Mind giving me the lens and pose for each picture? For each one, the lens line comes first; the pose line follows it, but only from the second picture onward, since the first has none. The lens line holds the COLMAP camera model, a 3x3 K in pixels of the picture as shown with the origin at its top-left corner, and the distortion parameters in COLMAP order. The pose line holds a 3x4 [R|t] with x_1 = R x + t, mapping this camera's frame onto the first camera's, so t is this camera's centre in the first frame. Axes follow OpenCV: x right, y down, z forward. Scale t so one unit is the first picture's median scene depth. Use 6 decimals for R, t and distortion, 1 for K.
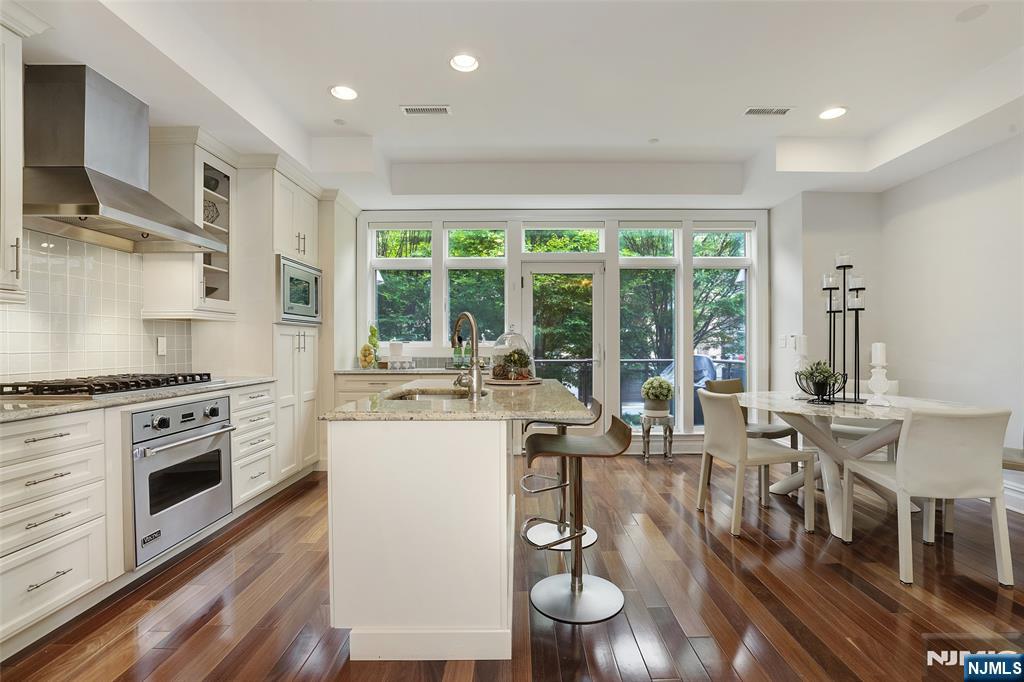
lens RADIAL K [[494.0, 0, 529.5], [0, 494.0, 343.9], [0, 0, 1]] dist [-0.010626, 0.000474]
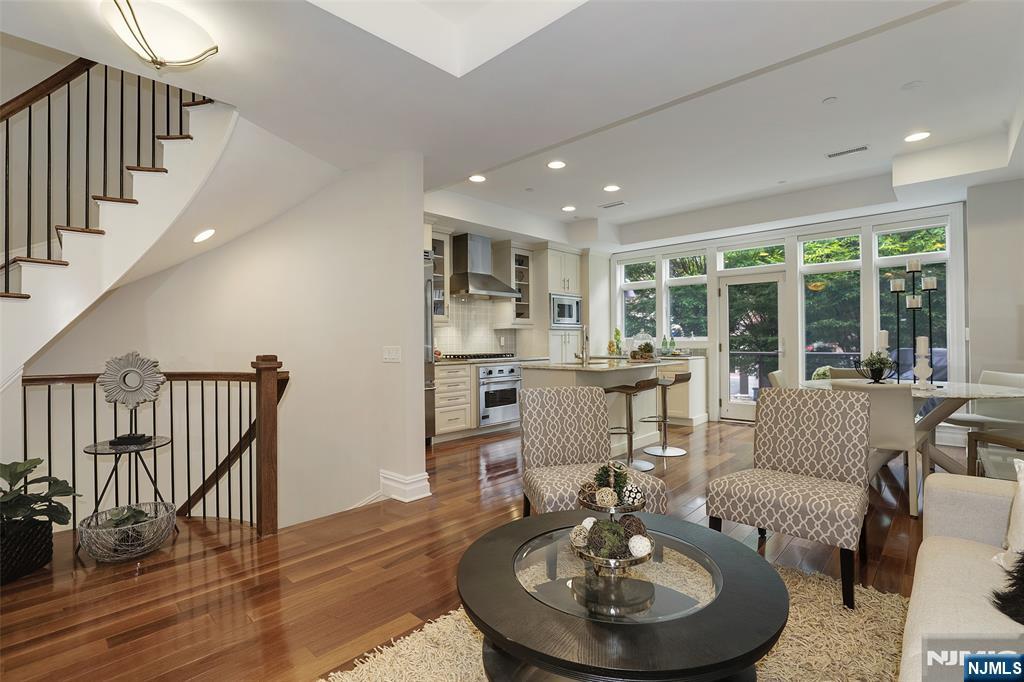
lens RADIAL K [[463.8, 0, 512.0], [0, 463.8, 341.0], [0, 0, 1]] dist [0.000470, 0.000243]
pose [[0.726243, -0.004015, -0.687427, 0.707268], [0.006012, 0.999982, 0.000511, 0.002140], [0.687412, -0.004504, 0.726254, -0.466014]]
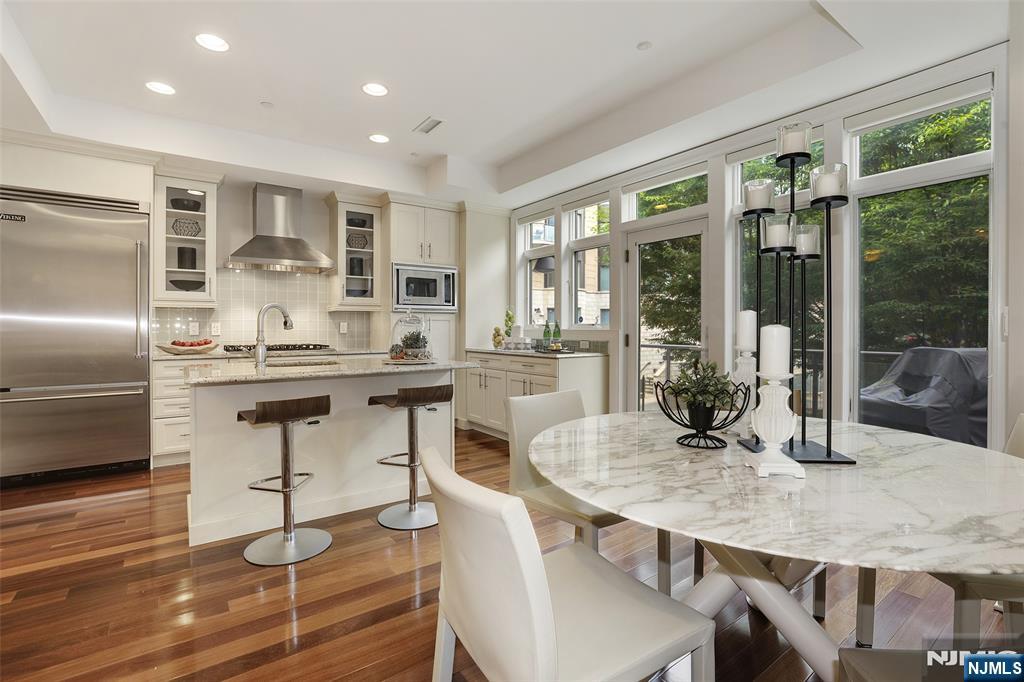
lens RADIAL K [[468.9, 0, 477.8], [0, 468.9, 338.5], [0, 0, 1]] dist [-0.003215, -0.000243]
pose [[0.546372, 0.025990, -0.837139, 0.864723], [-0.002885, 0.999571, 0.029150, -0.006218], [0.837538, -0.013511, 0.546212, 0.537997]]
